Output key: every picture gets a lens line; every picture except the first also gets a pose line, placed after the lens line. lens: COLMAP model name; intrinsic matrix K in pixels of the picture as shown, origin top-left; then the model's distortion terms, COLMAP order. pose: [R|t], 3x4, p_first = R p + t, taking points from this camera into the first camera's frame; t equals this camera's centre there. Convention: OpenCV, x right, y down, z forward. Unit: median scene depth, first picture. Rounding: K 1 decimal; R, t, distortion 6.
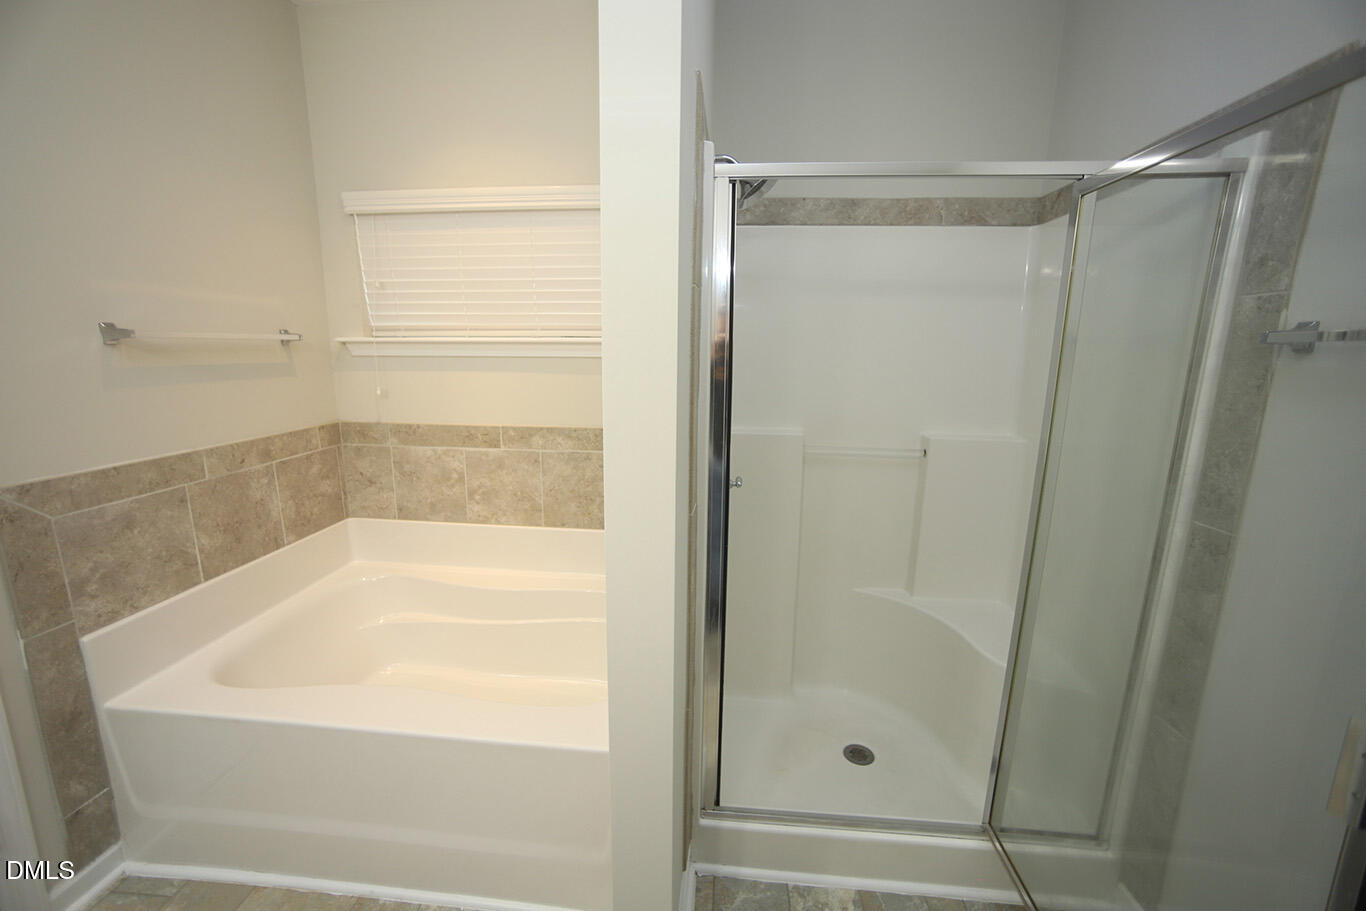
lens RADIAL K [[550.5, 0, 677.4], [0, 550.5, 449.5], [0, 0, 1]] dist [-0.016921, 0.000265]
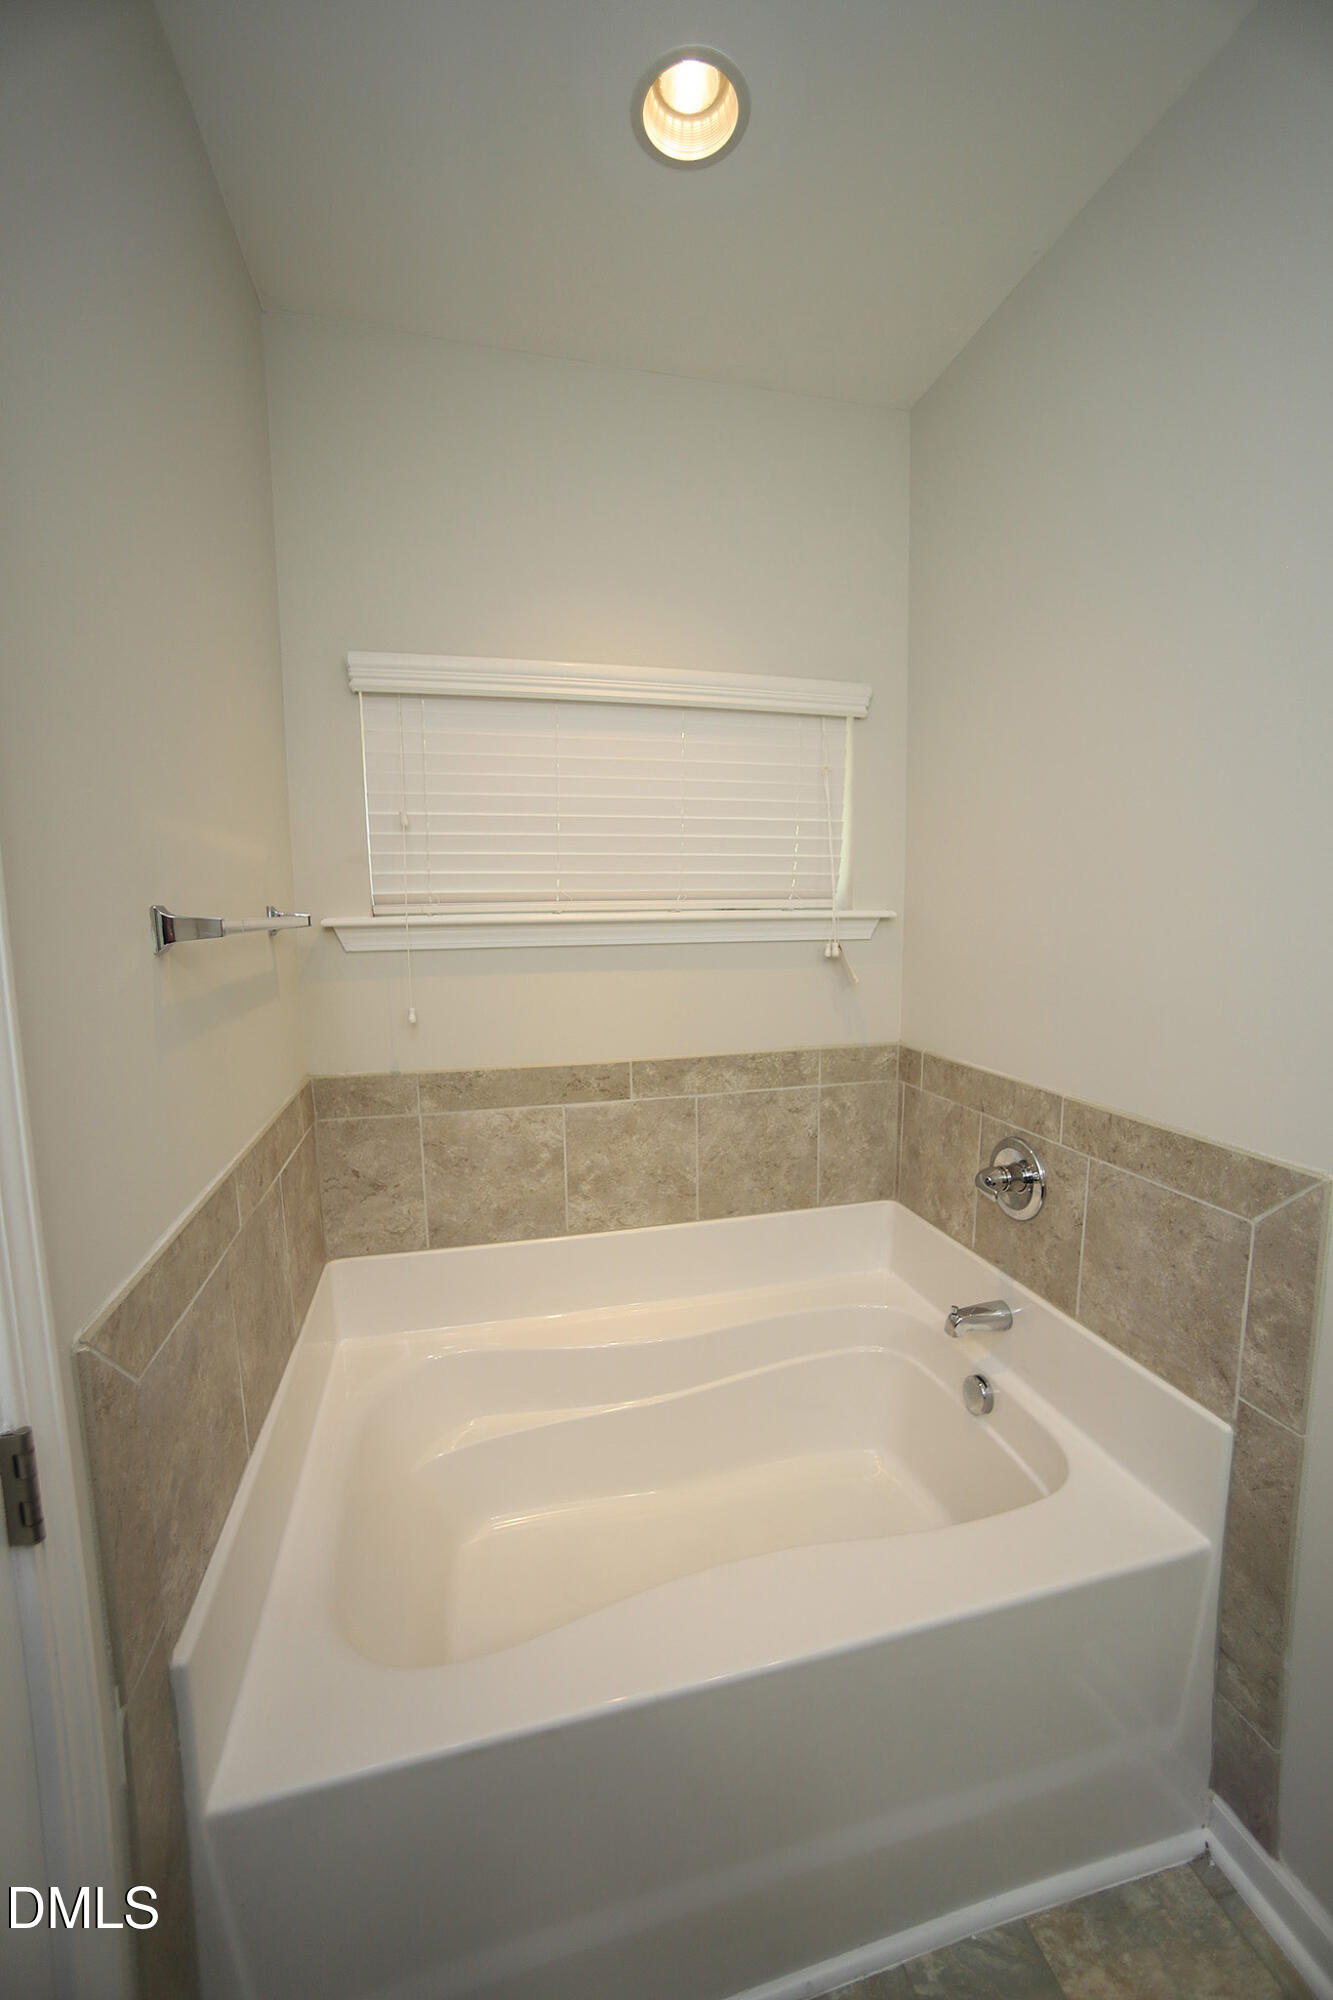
lens RADIAL K [[806.0, 0, 672.4], [0, 806.0, 1013.8], [0, 0, 1]] dist [-0.016921, 0.000265]
pose [[0.936749, -0.065137, 0.343888, -0.563684], [0.083774, 0.995698, -0.039601, -0.054351], [-0.339829, 0.065905, 0.938175, 0.164449]]
